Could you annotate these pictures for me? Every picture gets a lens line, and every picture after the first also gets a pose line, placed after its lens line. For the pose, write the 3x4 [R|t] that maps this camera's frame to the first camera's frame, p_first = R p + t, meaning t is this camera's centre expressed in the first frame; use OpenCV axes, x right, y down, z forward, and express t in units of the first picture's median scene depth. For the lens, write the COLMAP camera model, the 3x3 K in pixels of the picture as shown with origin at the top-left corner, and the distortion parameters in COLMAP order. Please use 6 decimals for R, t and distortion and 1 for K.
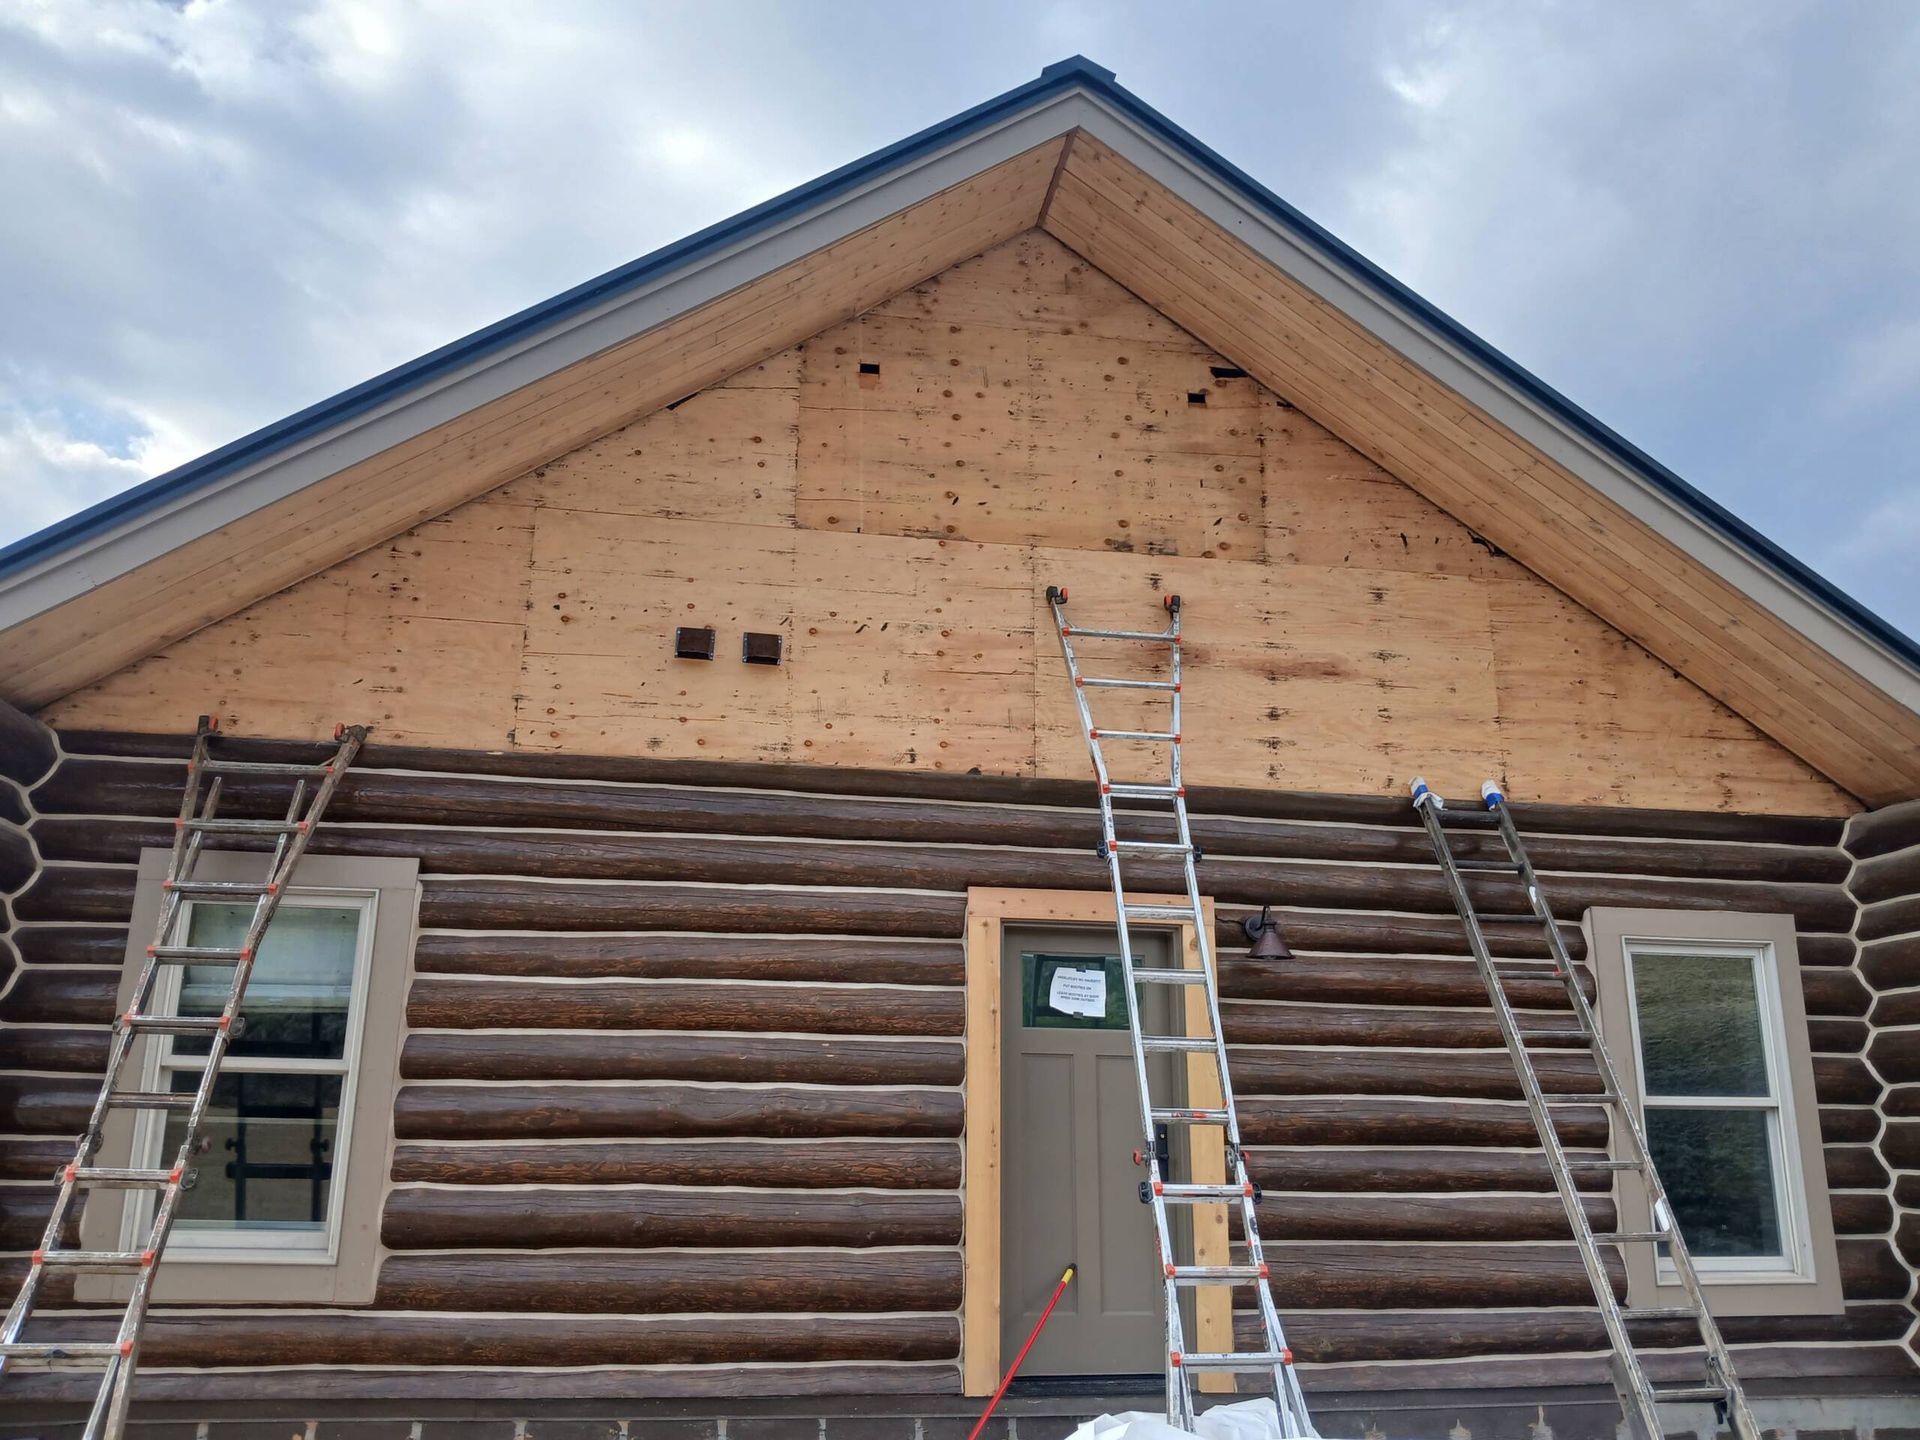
lens RADIAL K [[1469.8, 0, 952.1], [0, 1469.8, 705.4], [0, 0, 1]] dist [0.047021, -0.082354]
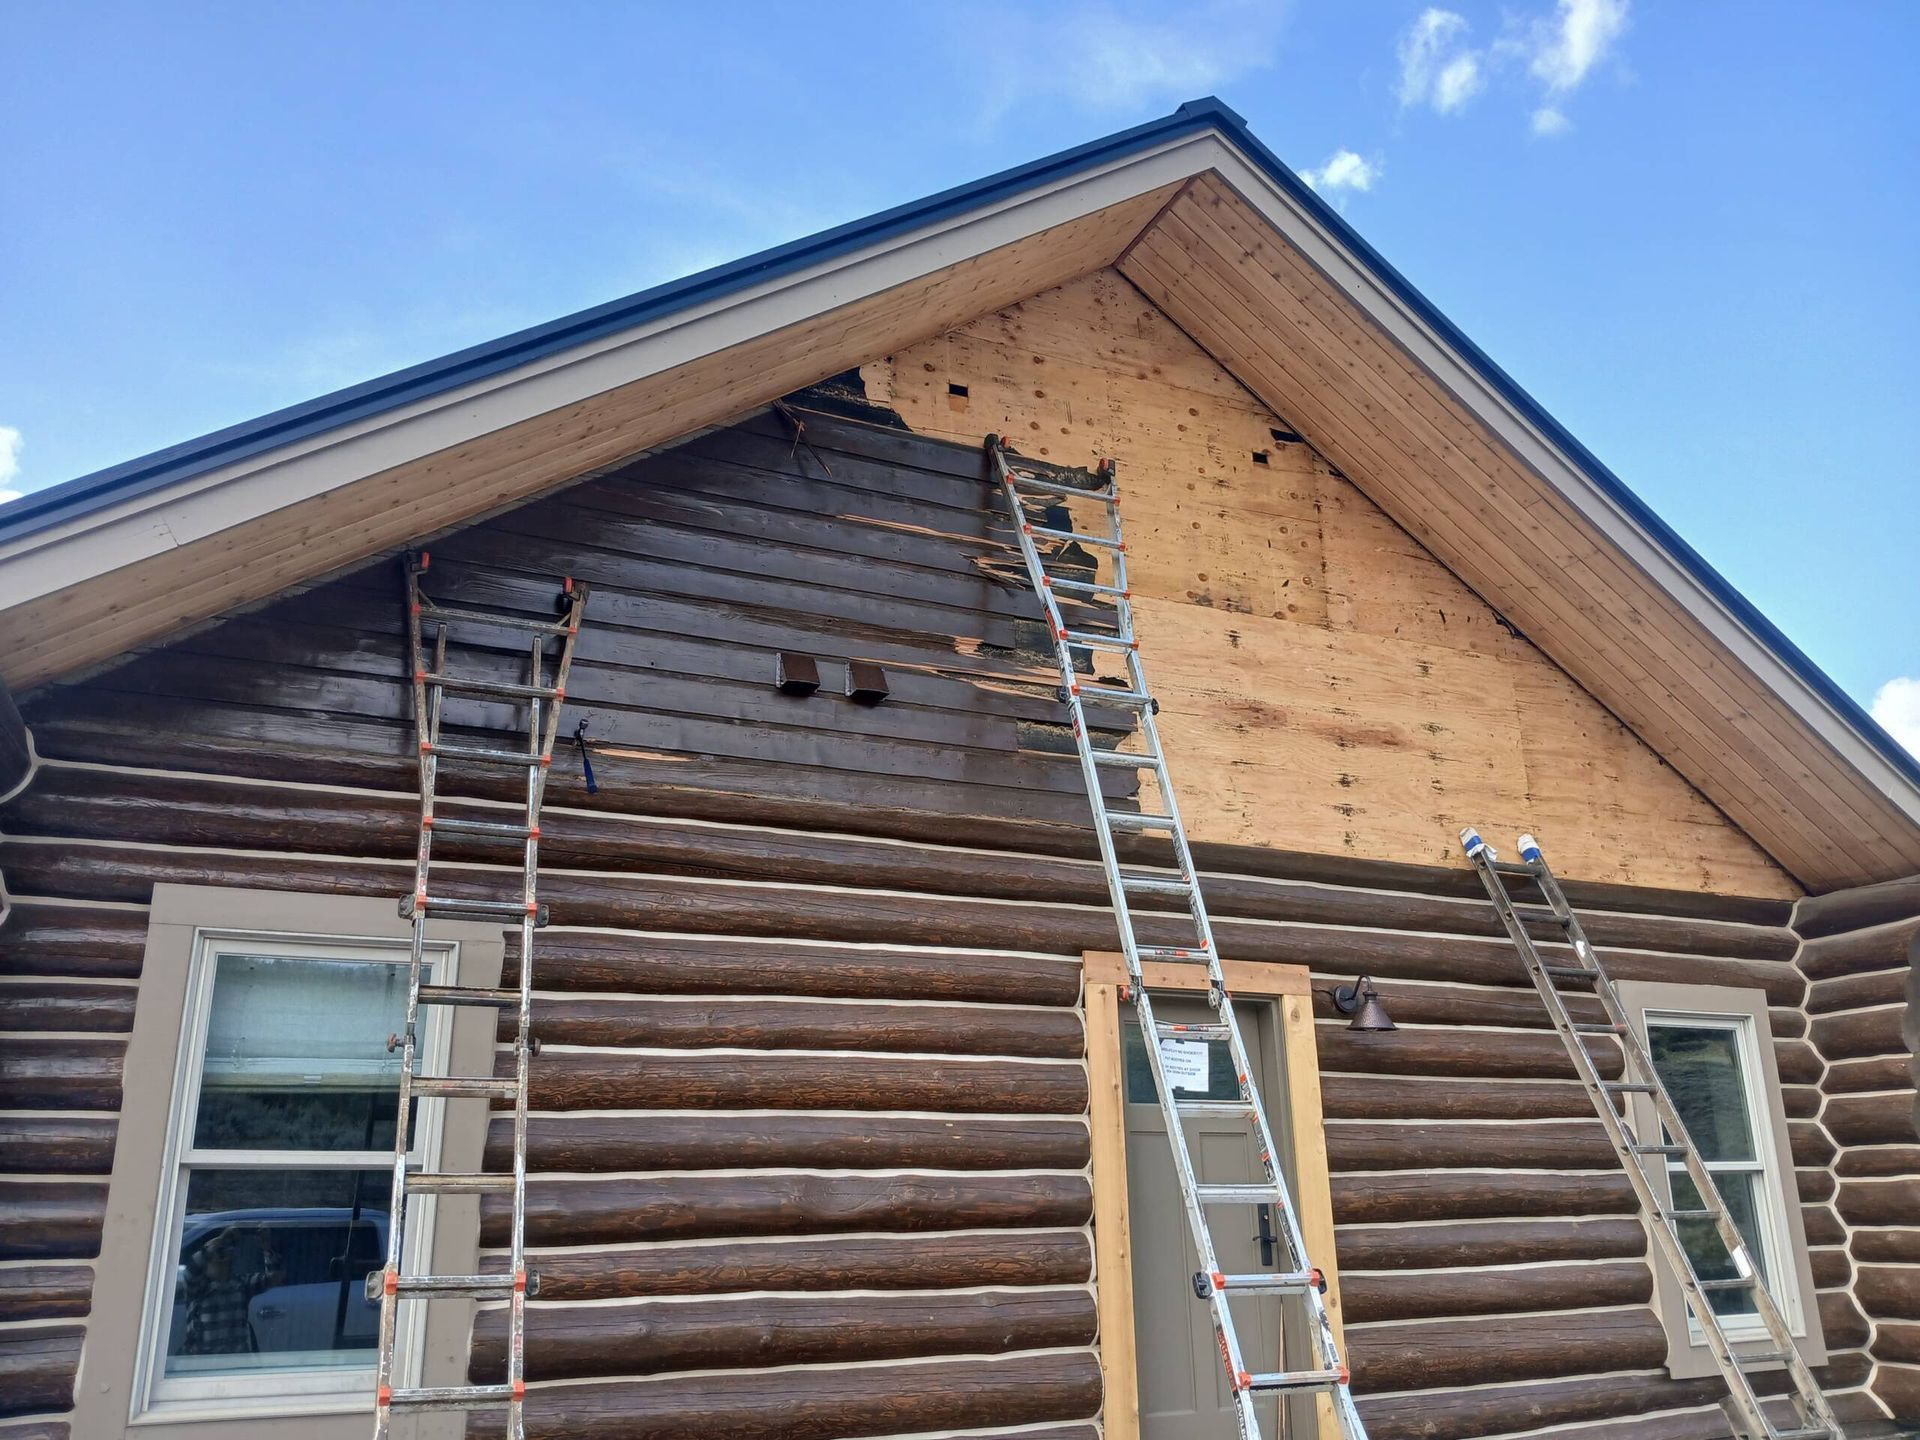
lens RADIAL K [[1469.8, 0, 953.0], [0, 1469.8, 710.0], [0, 0, 1]] dist [0.047021, -0.082354]
pose [[0.964063, 0.059110, 0.259016, -0.314527], [-0.048949, 0.997764, -0.045510, 0.017587], [-0.261127, 0.031196, 0.964800, 0.116552]]
